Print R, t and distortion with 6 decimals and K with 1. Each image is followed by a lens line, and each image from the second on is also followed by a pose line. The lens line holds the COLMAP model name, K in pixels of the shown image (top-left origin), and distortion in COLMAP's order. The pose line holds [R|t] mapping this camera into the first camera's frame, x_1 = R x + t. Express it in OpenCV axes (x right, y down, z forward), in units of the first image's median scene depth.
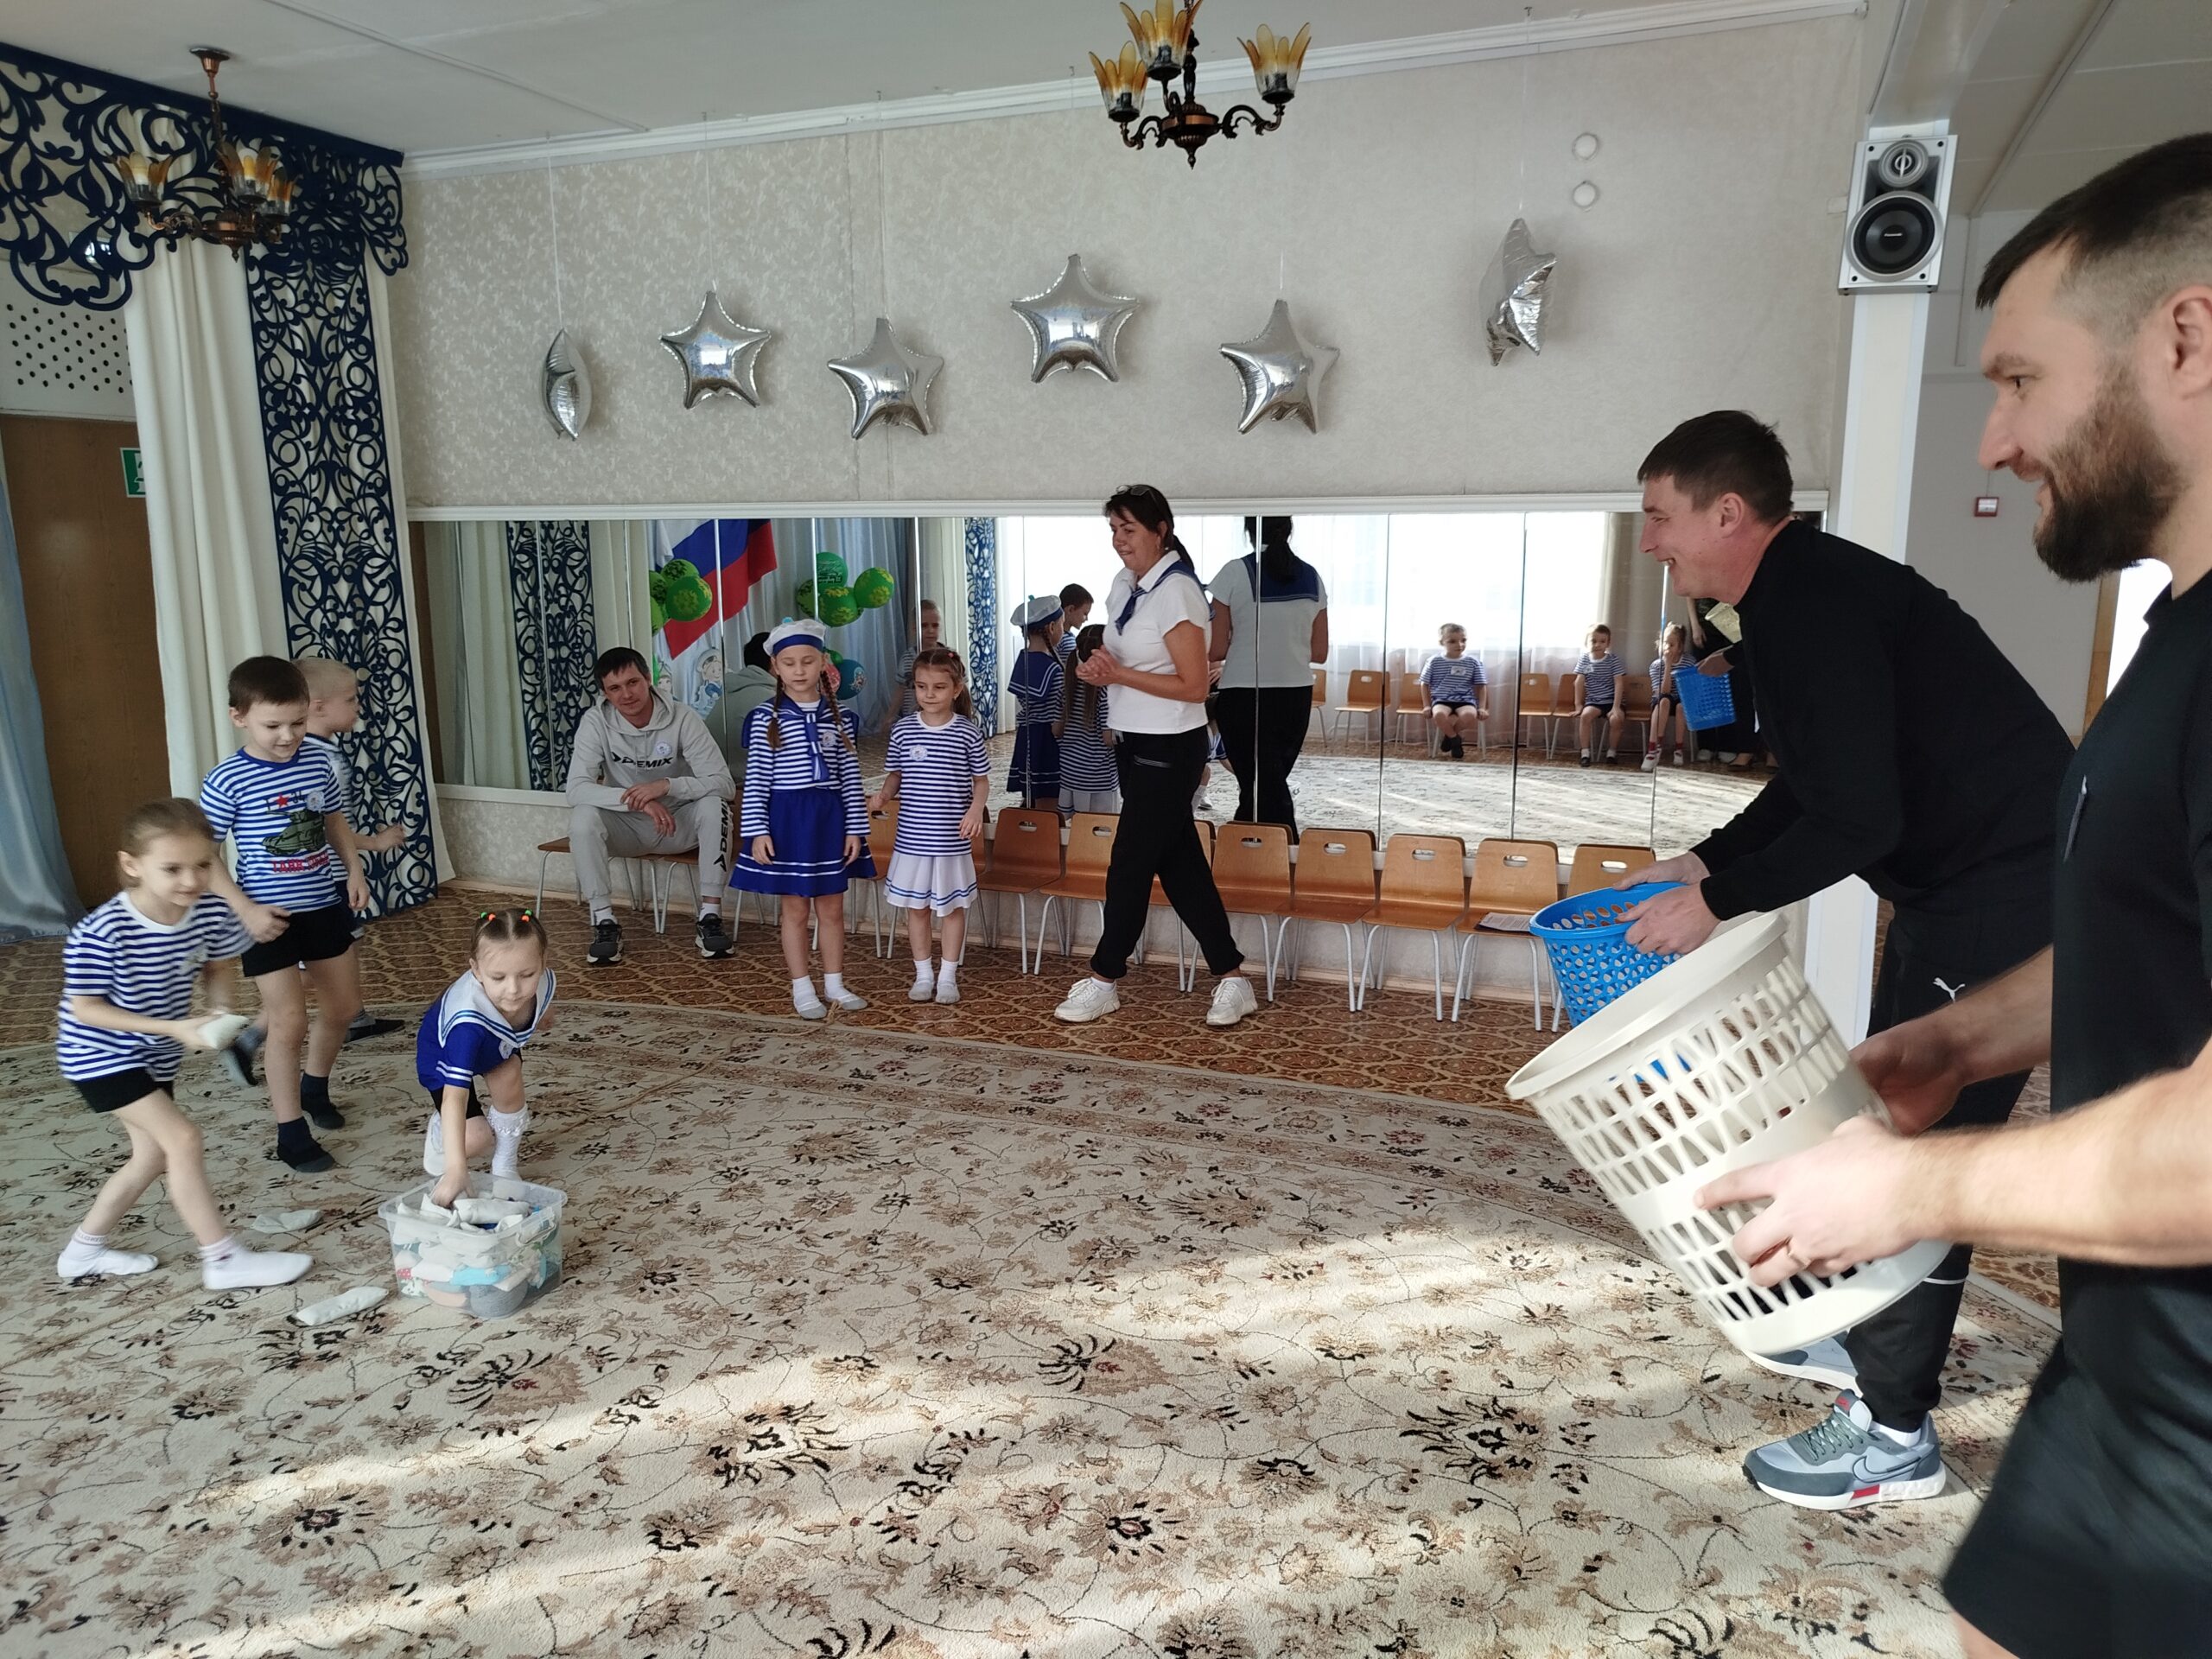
lens RADIAL K [[1560.7, 0, 1102.5], [0, 1560.7, 829.3], [0, 0, 1]] dist [0.002318, 0.005851]
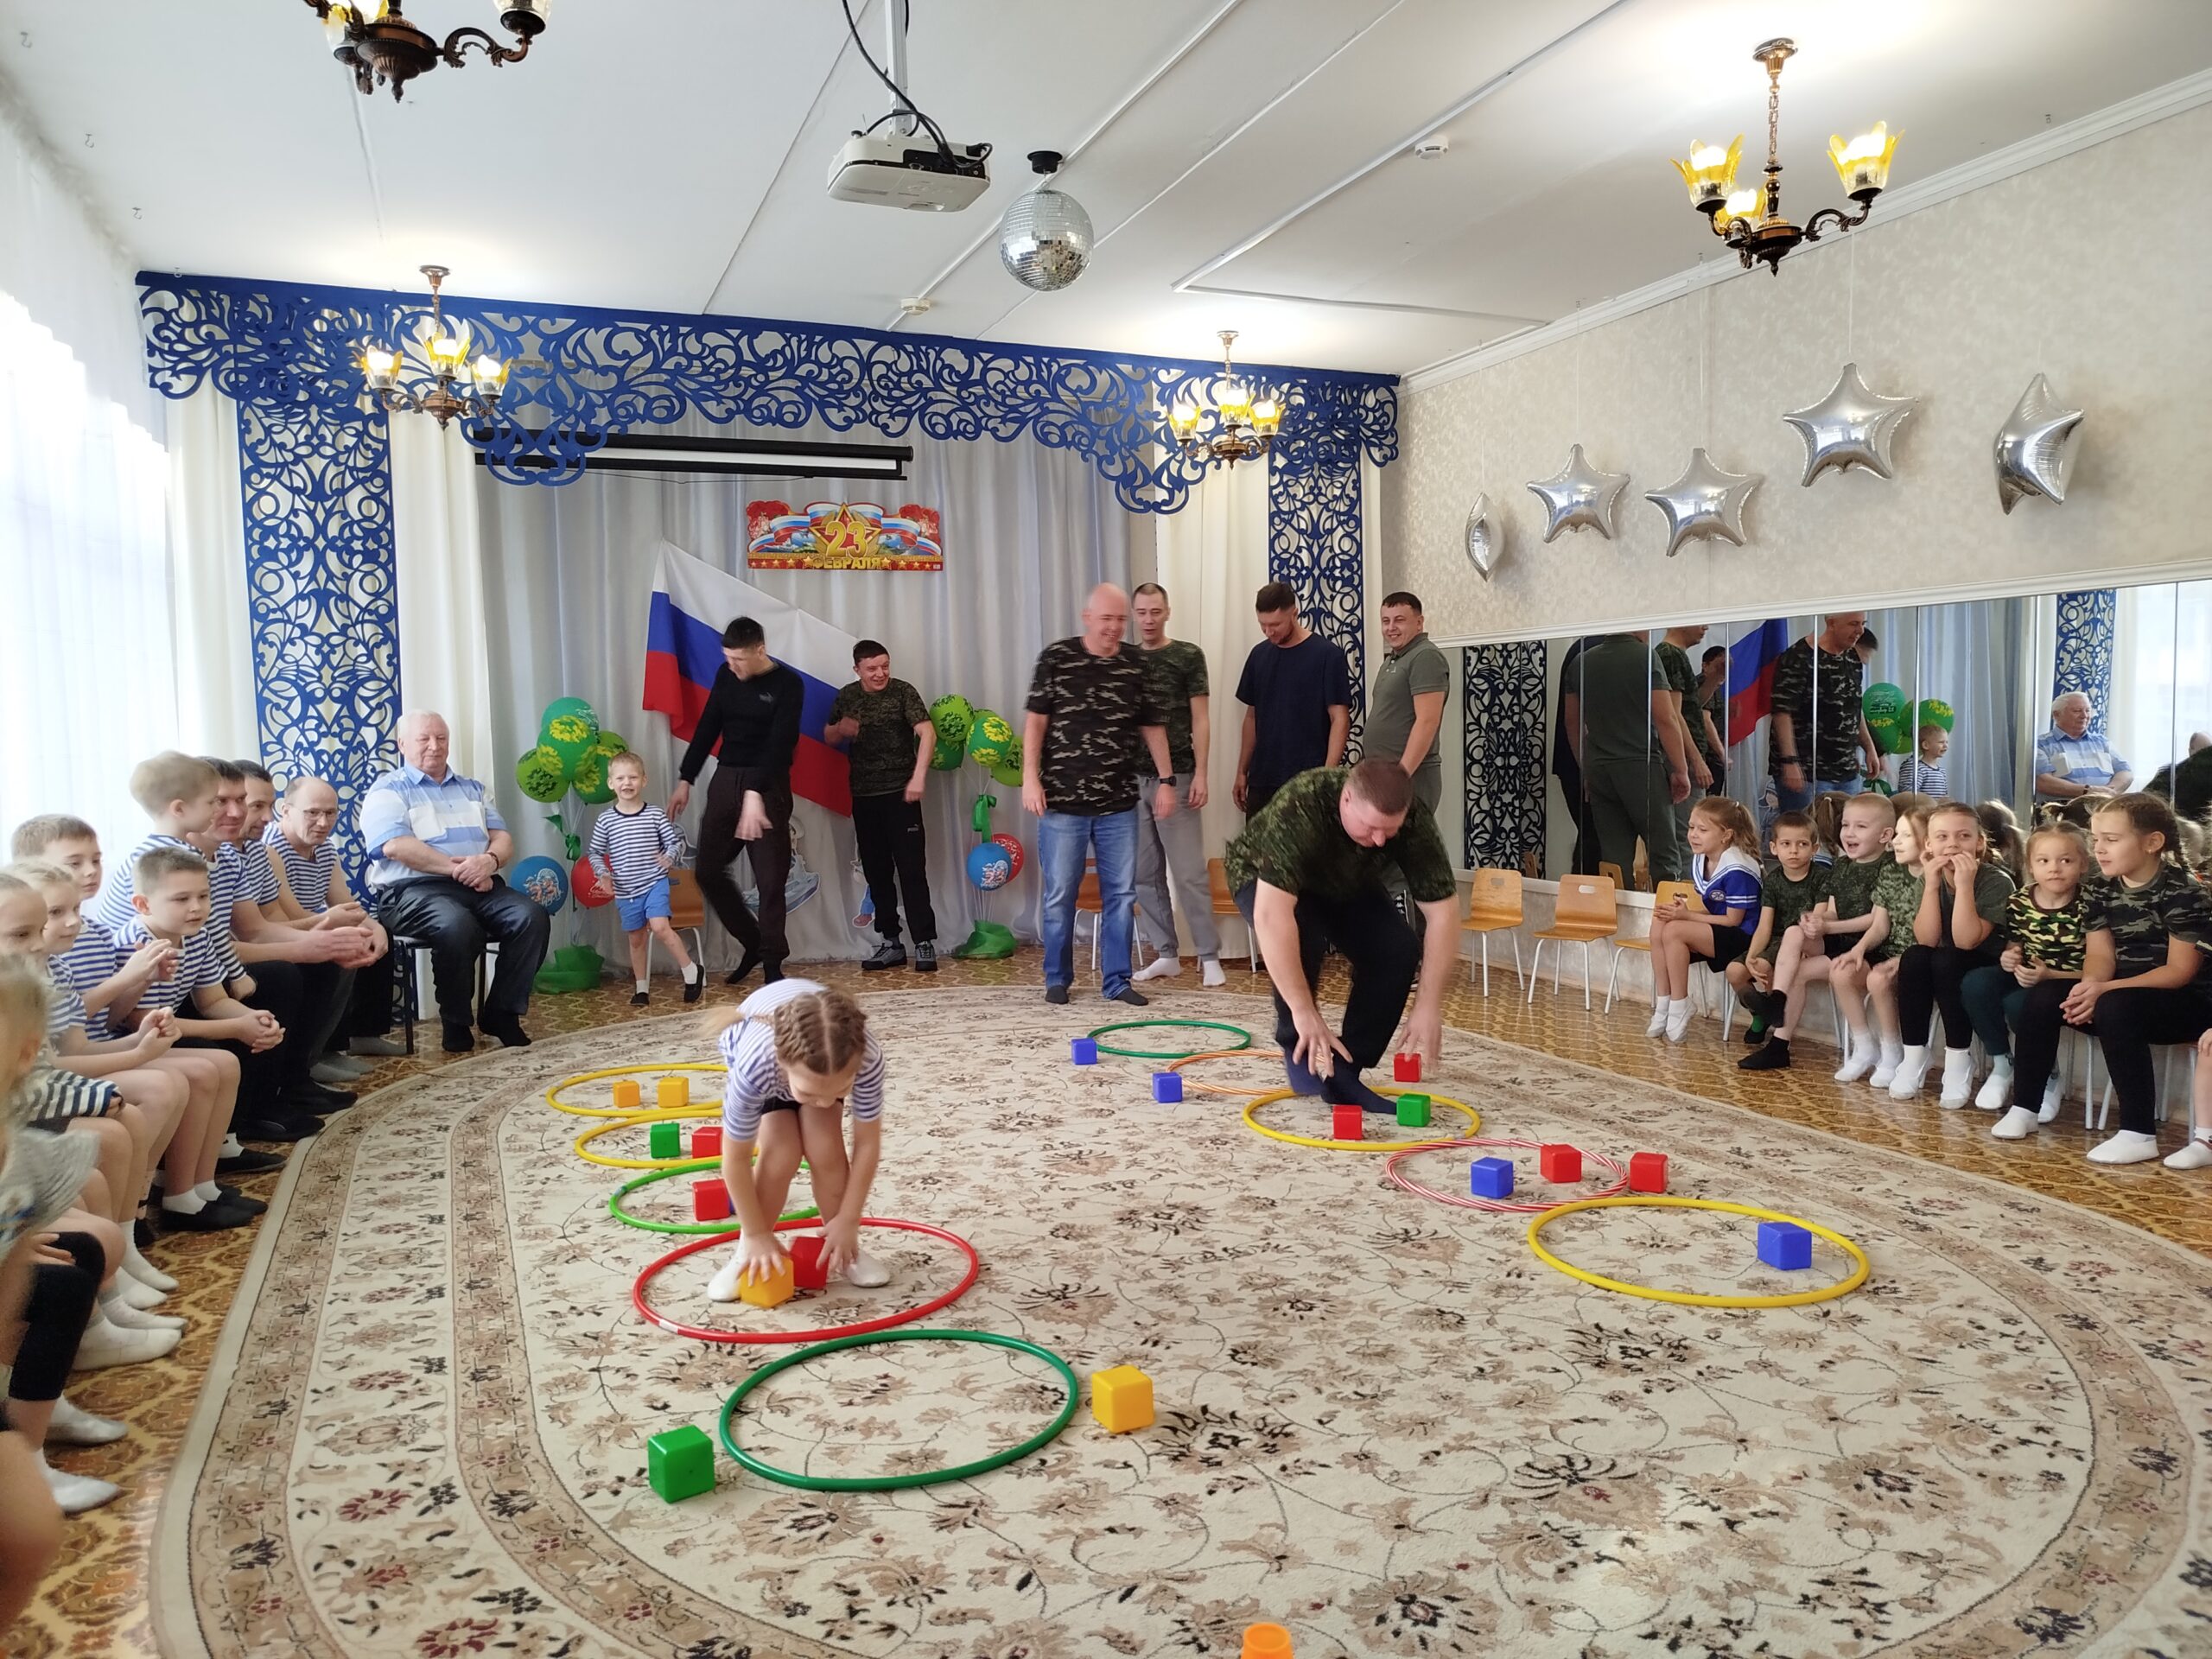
lens RADIAL K [[1563.1, 0, 1104.8], [0, 1563.1, 828.3], [0, 0, 1]] dist [0.000351, 0.019022]
pose [[0.699250, 0.038496, -0.713840, 0.349737], [-0.122357, 0.990259, -0.066453, 0.065305], [0.704328, 0.133811, 0.697149, -0.040673]]
